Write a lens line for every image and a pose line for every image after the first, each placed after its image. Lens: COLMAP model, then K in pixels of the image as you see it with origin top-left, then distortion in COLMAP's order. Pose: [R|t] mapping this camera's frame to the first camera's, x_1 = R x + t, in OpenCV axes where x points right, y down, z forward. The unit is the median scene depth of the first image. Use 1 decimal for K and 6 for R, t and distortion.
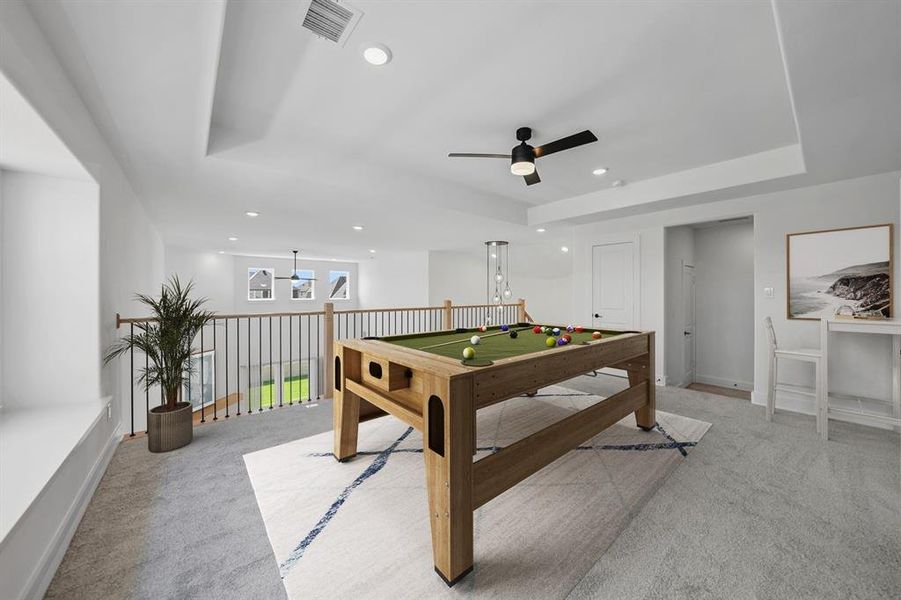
lens RADIAL K [[321.5, 0, 455.9], [0, 321.5, 291.6], [0, 0, 1]] dist [-0.011954, 0.000053]
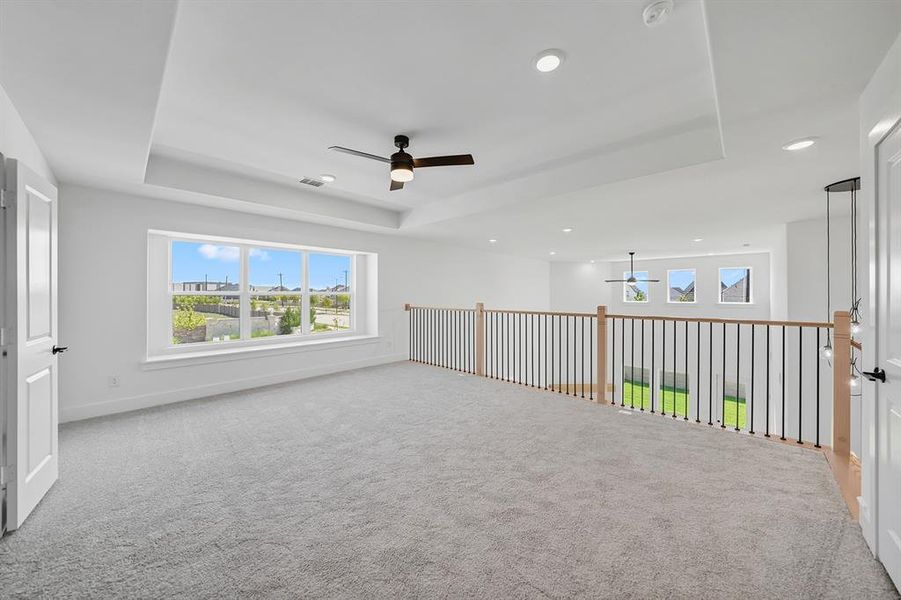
lens RADIAL K [[321.0, 0, 451.2], [0, 321.0, 297.1], [0, 0, 1]] dist [-0.014189, 0.000280]
pose [[0.116260, 0.007762, -0.993189, 0.472729], [0.001921, 0.999966, 0.008040, -0.000021], [0.993217, -0.002843, 0.116241, 0.391333]]
